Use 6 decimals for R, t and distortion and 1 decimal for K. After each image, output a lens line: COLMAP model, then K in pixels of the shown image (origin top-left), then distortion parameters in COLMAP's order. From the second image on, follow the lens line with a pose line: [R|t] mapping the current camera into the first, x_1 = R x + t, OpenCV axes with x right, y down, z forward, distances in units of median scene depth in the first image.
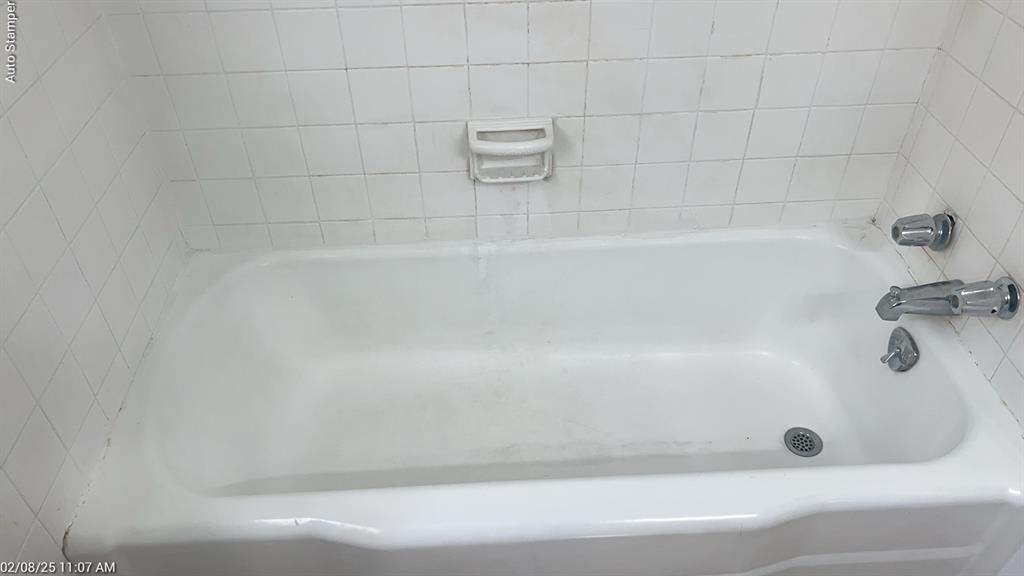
lens RADIAL K [[731.2, 0, 512.6], [0, 731.2, 293.0], [0, 0, 1]] dist [0.020725, -0.036861]
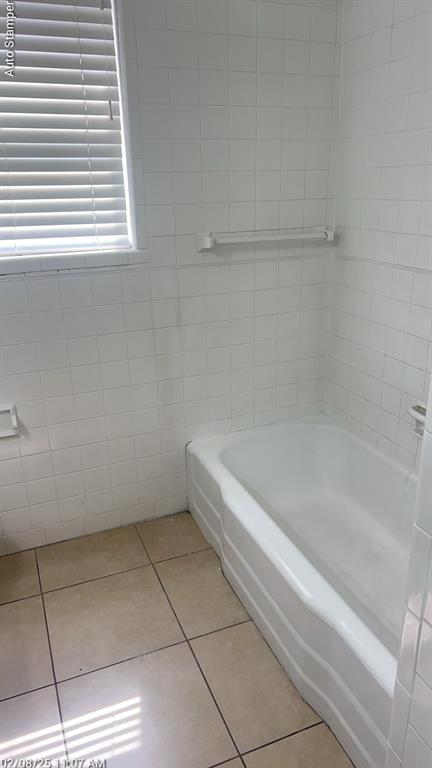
lens RADIAL K [[548.4, 0, 216.4], [0, 548.4, 380.3], [0, 0, 1]] dist [0.020725, -0.036861]
pose [[0.336162, 0.318882, -0.886177, 0.886580], [-0.600725, 0.797275, 0.059013, -0.040733], [0.725345, 0.512510, 0.459574, -0.037958]]
